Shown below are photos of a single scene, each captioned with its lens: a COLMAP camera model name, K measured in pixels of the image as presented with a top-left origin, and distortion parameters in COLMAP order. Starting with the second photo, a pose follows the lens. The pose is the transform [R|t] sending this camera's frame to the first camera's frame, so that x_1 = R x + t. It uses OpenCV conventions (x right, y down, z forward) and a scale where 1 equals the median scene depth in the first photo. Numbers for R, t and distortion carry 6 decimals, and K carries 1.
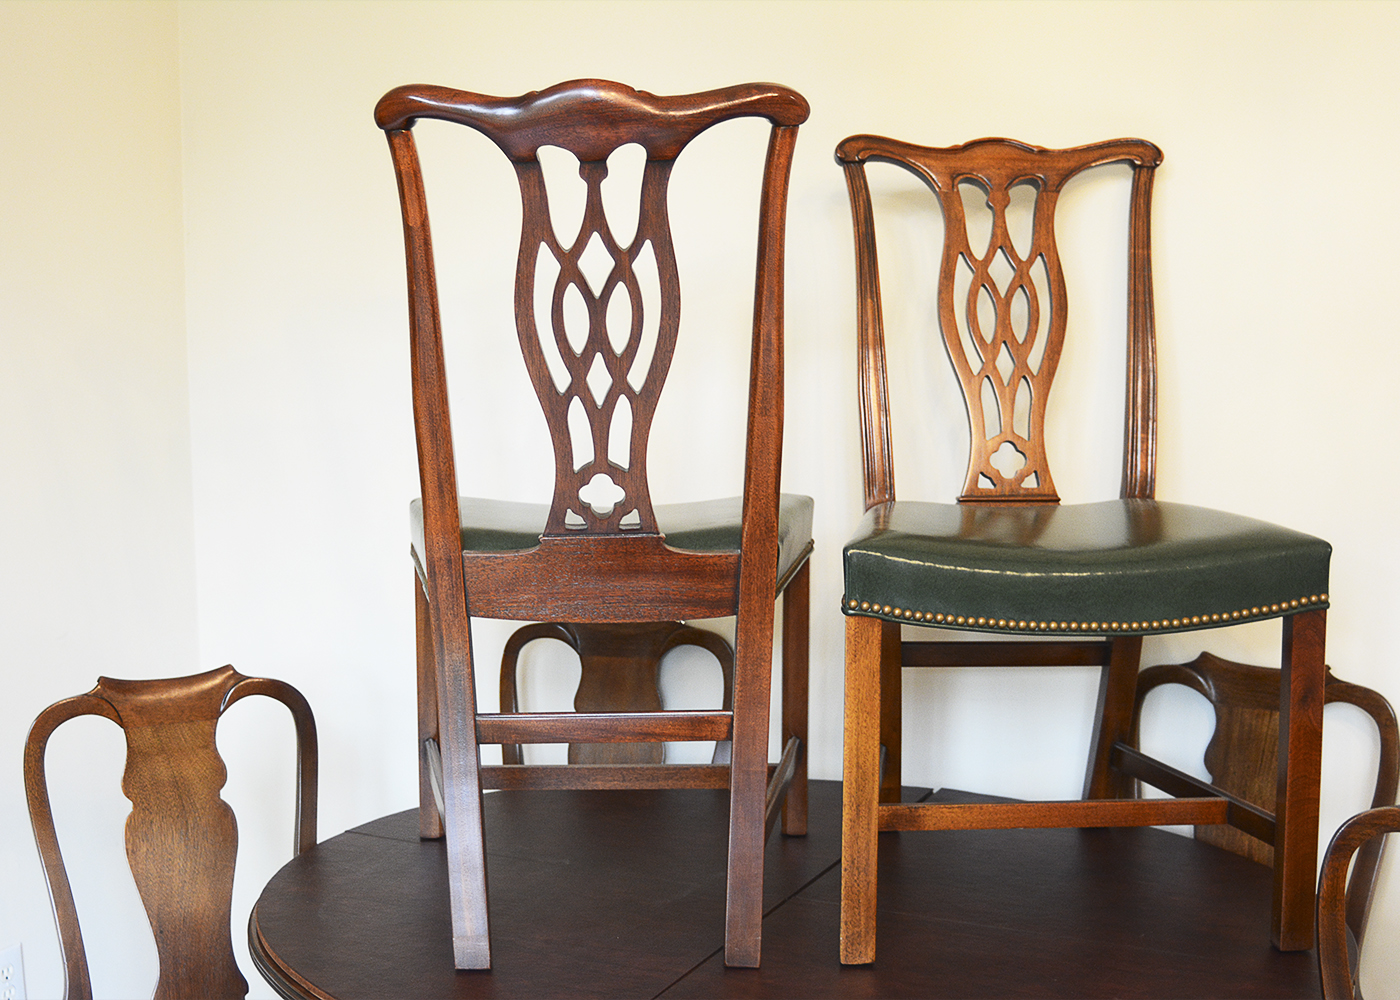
lens RADIAL K [[1750.6, 0, 700.6], [0, 1750.6, 499.4], [0, 0, 1]] dist [-0.117104, 0.000000]
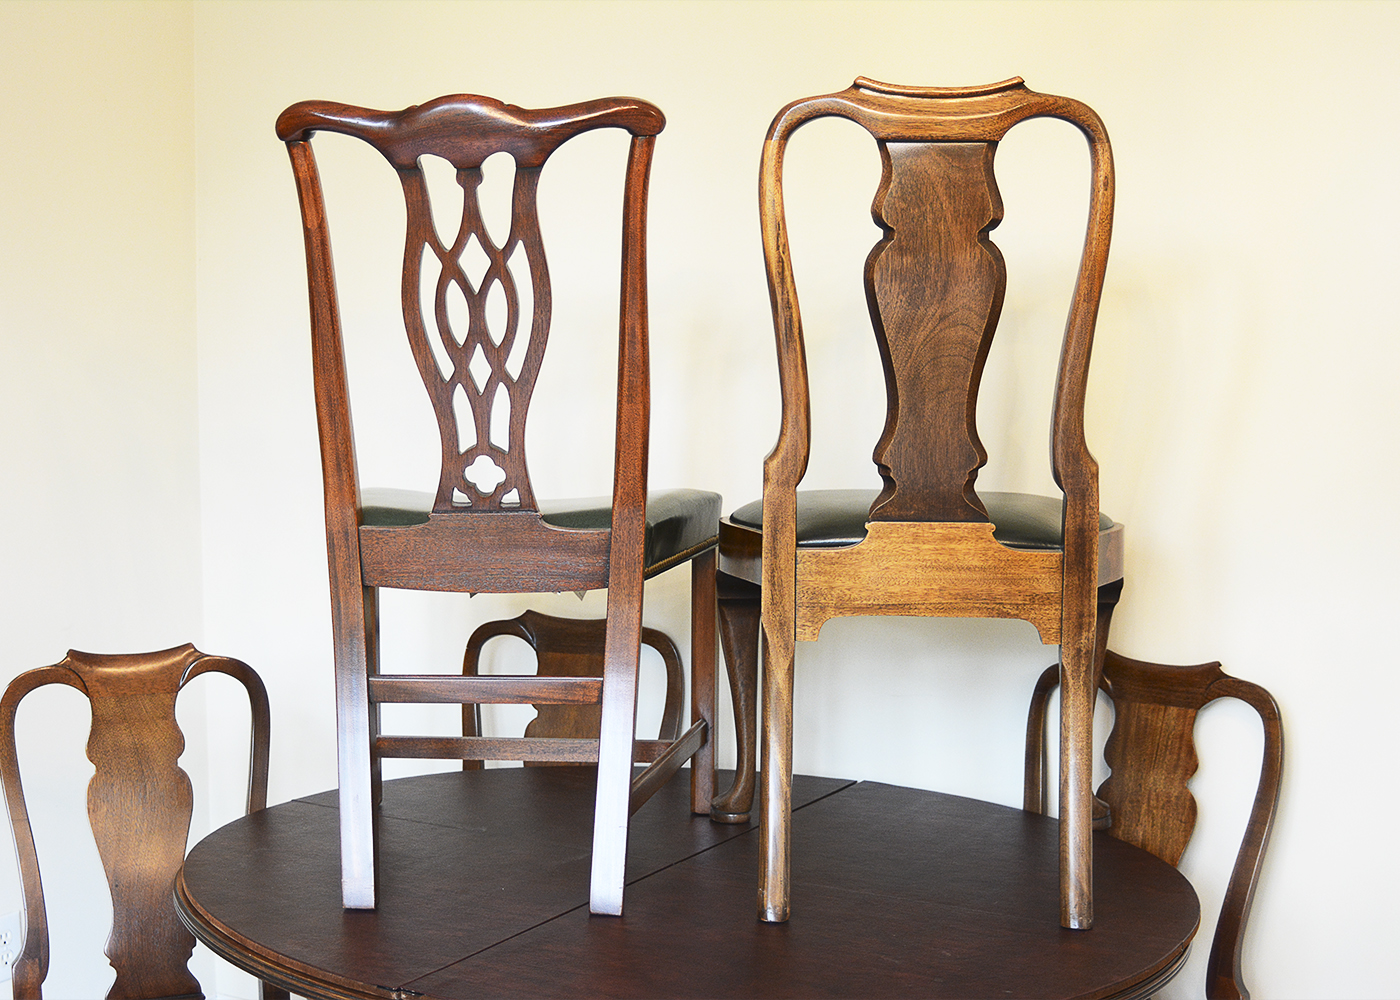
lens RADIAL K [[1750.6, 0, 699.8], [0, 1750.6, 504.4], [0, 0, 1]] dist [-0.117104, 0.000000]
pose [[0.997337, 0.012318, -0.071889, 0.156924], [-0.014672, 0.999370, -0.032311, 0.049336], [0.071446, 0.033280, 0.996889, -0.078024]]
